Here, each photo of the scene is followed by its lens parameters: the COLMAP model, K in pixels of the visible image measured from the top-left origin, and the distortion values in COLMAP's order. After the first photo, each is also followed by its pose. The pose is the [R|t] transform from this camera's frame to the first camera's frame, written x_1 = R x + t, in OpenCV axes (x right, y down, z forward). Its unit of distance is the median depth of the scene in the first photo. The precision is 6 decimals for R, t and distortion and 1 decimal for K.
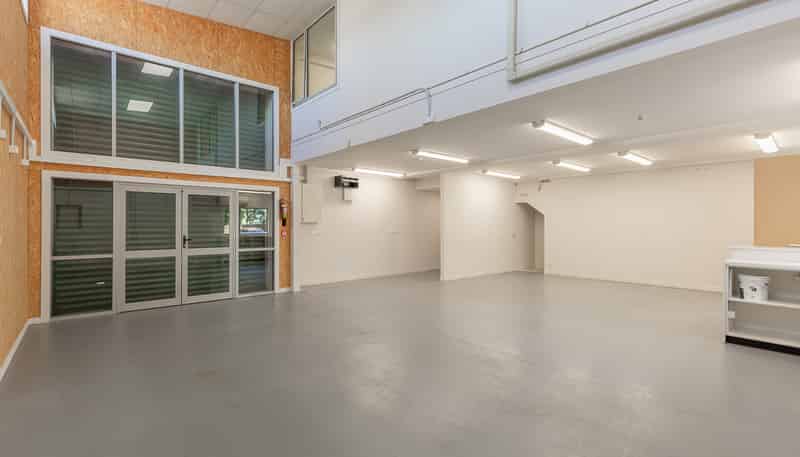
lens RADIAL K [[363.5, 0, 400.3], [0, 363.5, 227.6], [0, 0, 1]] dist [-0.000323, -0.001033]
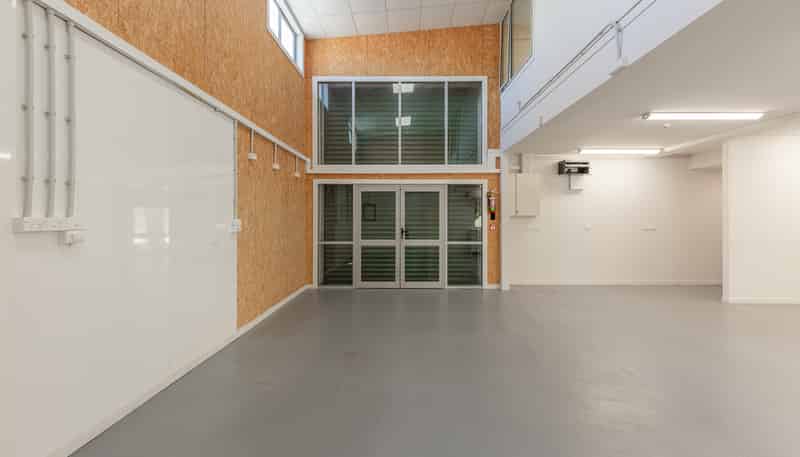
lens RADIAL K [[363.5, 0, 401.2], [0, 363.5, 222.1], [0, 0, 1]] dist [-0.000323, -0.001033]
pose [[0.744314, 0.006525, -0.667798, 0.146051], [-0.004895, 0.999979, 0.004314, -0.001040], [0.667812, 0.000058, 0.744330, 0.133192]]
